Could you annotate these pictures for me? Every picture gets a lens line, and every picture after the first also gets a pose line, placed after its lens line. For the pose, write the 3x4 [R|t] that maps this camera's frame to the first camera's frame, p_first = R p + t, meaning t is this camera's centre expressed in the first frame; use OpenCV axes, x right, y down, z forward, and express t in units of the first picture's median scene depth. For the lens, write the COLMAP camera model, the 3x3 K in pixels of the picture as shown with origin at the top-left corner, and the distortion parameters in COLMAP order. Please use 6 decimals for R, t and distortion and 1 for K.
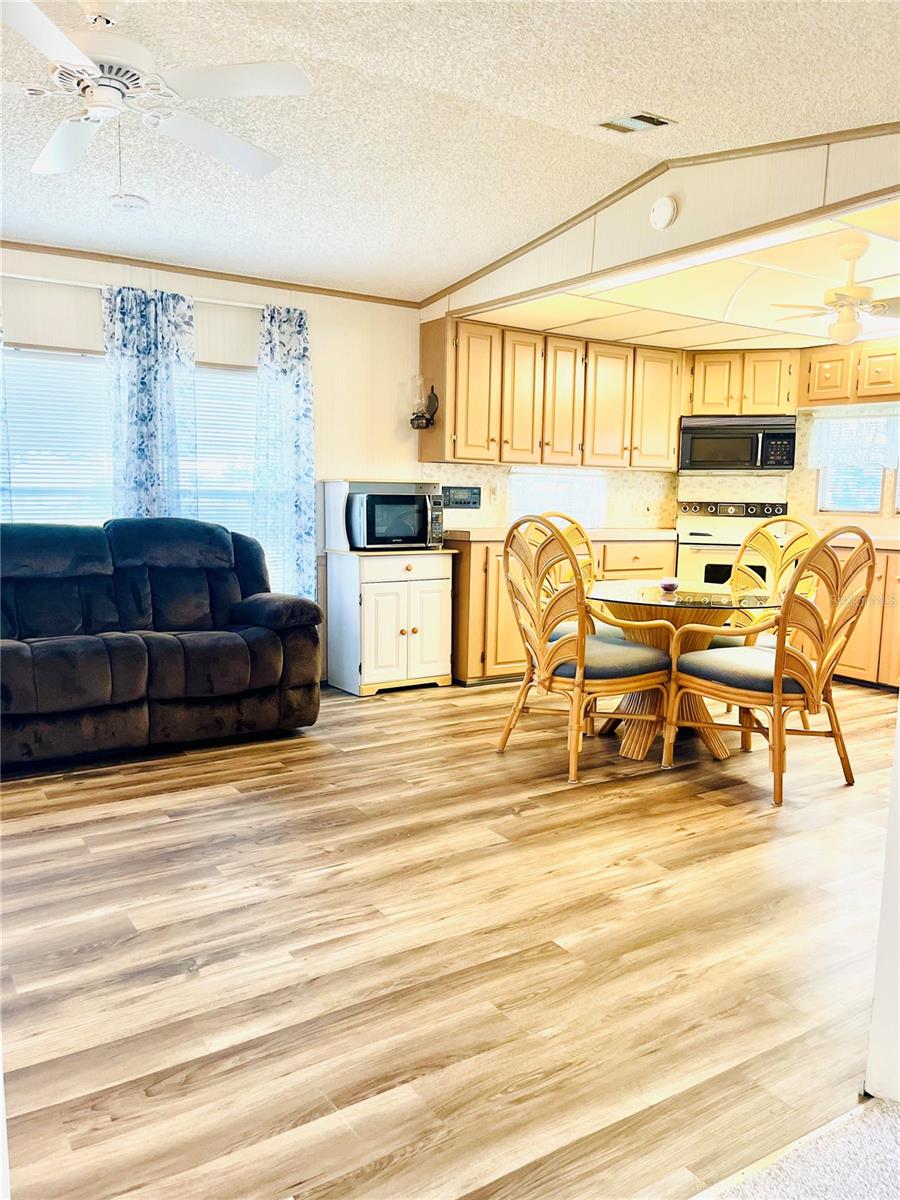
lens RADIAL K [[909.1, 0, 447.9], [0, 909.1, 602.3], [0, 0, 1]] dist [0.059410, -0.067937]
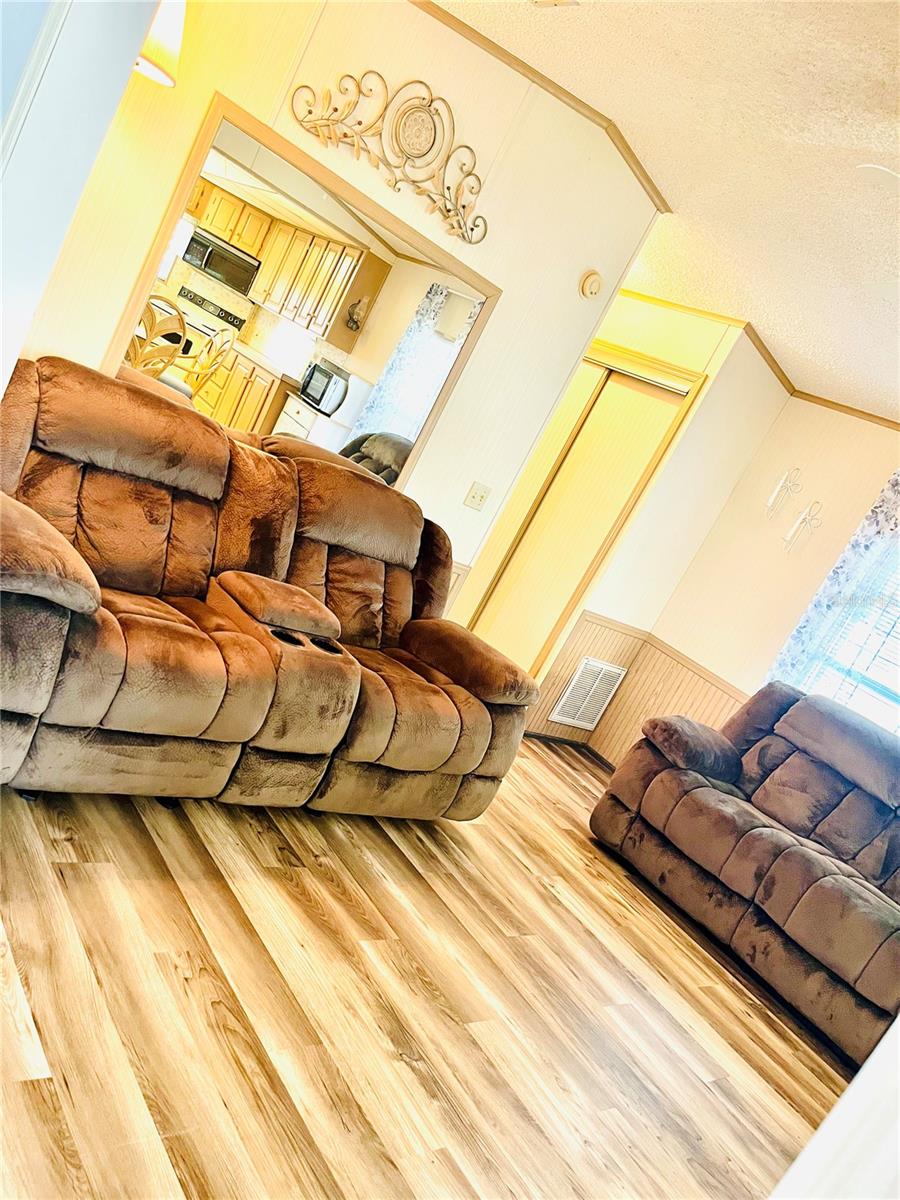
lens RADIAL K [[918.1, 0, 450.1], [0, 918.1, 604.7], [0, 0, 1]] dist [0.060984, -0.067881]
pose [[0.103649, 0.235029, -0.966446, 0.324401], [-0.561070, 0.816133, 0.138301, -0.082163], [0.821254, 0.527909, 0.216459, 0.358025]]
